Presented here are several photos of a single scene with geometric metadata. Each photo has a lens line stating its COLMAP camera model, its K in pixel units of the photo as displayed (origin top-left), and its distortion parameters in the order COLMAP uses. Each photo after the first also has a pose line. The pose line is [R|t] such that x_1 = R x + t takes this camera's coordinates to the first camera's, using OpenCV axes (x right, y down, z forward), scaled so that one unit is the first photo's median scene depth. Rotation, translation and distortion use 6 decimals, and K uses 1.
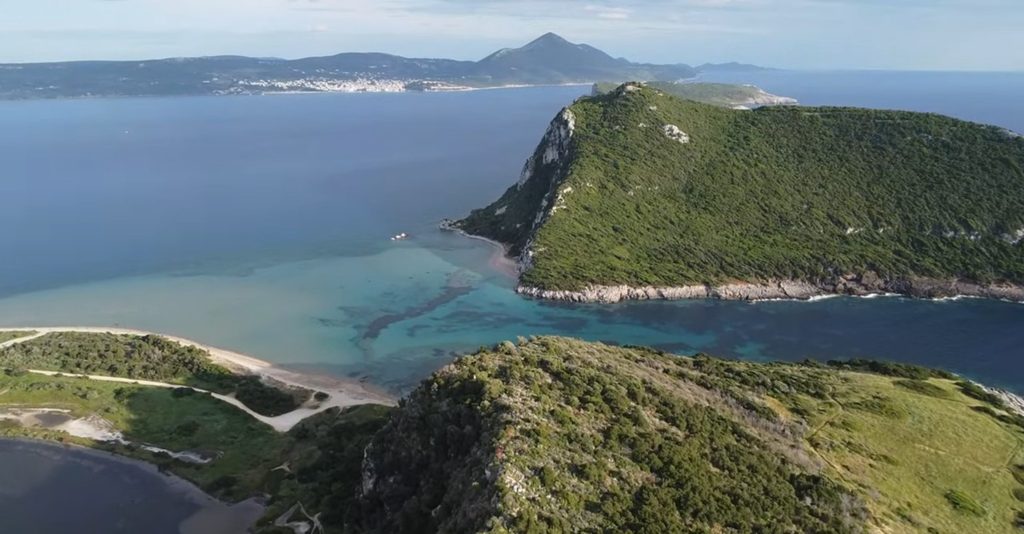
lens RADIAL K [[775.5, 0, 511.7], [0, 775.5, 268.5], [0, 0, 1]] dist [-0.035155, -0.004654]
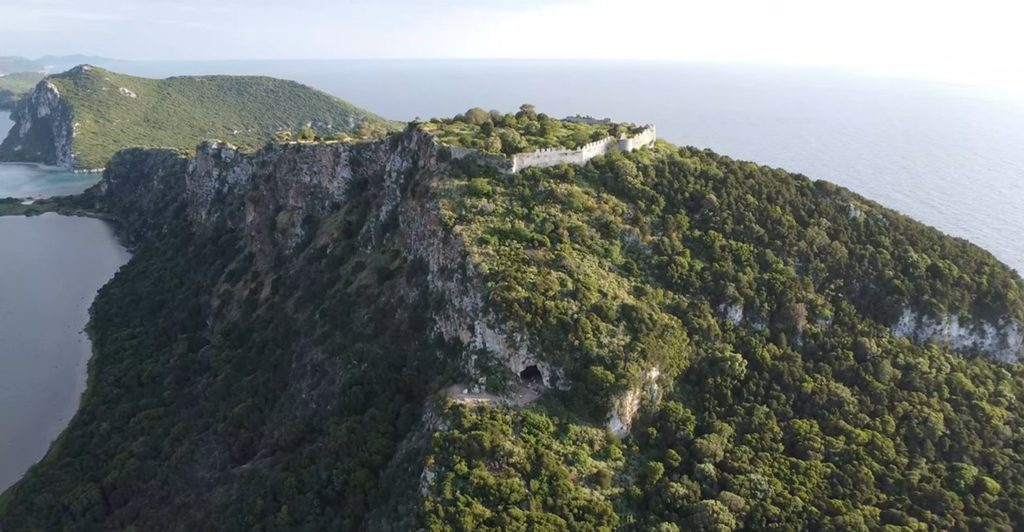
lens RADIAL K [[775.5, 0, 515.3], [0, 775.5, 269.0], [0, 0, 1]] dist [-0.035155, -0.004654]
pose [[0.706753, -0.186428, 0.682455, -0.480051], [0.178517, 0.980434, 0.082955, 0.257988], [-0.684567, 0.063201, 0.726205, -0.933354]]
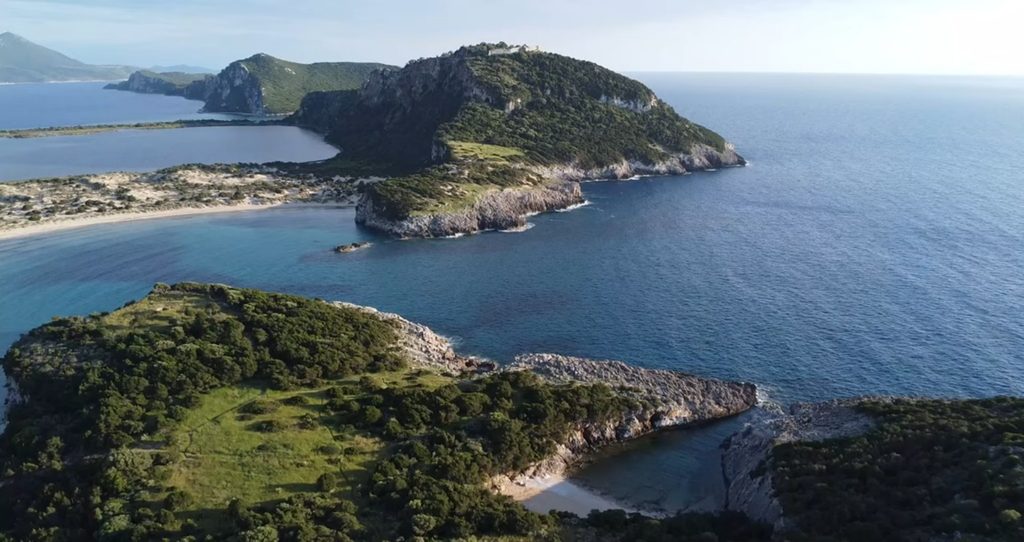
lens RADIAL K [[773.1, 0, 515.7], [0, 773.1, 271.6], [0, 0, 1]] dist [-0.034832, 0.001979]
pose [[0.770711, -0.158609, 0.617129, -1.058782], [0.159368, 0.985724, 0.054313, 0.550754], [-0.616934, 0.056491, 0.784985, -1.716453]]
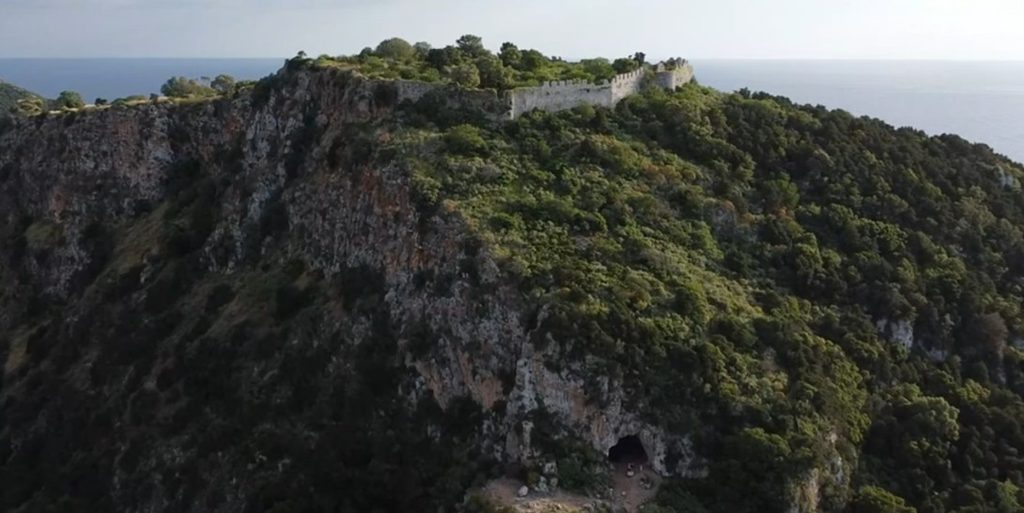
lens RADIAL K [[1086.9, 0, 453.4], [0, 1086.9, 137.2], [0, 0, 1]] dist [-0.035378, 0.000000]
pose [[0.573019, -0.058160, 0.817476, -0.484340], [0.205203, 0.975887, -0.074410, 0.269287], [-0.793436, 0.210387, 0.571136, -0.821827]]
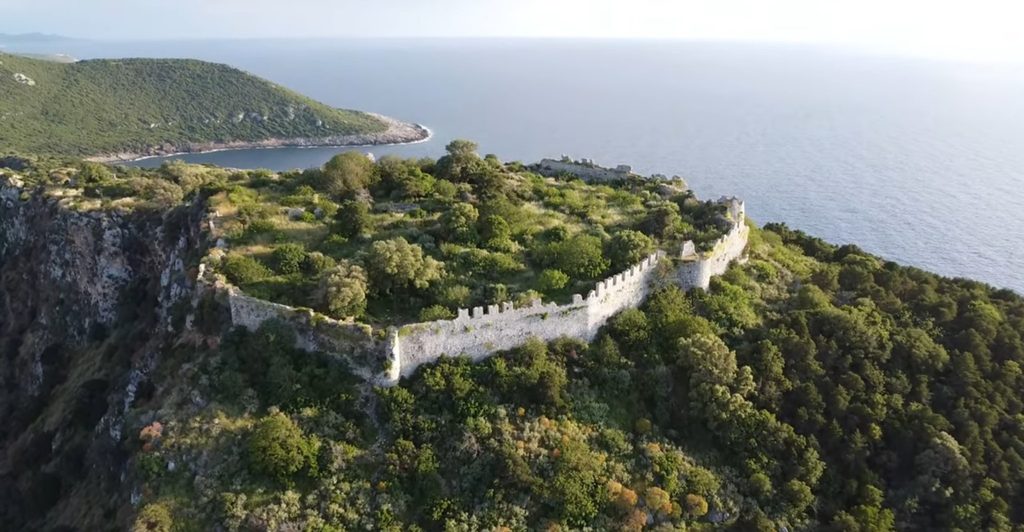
lens RADIAL K [[775.5, 0, 515.6], [0, 775.5, 270.4], [0, 0, 1]] dist [-0.035155, -0.004654]
pose [[0.682103, -0.210327, 0.700356, -0.276242], [0.182569, 0.976395, 0.115415, 0.210574], [-0.708099, 0.049138, 0.704401, -0.759761]]
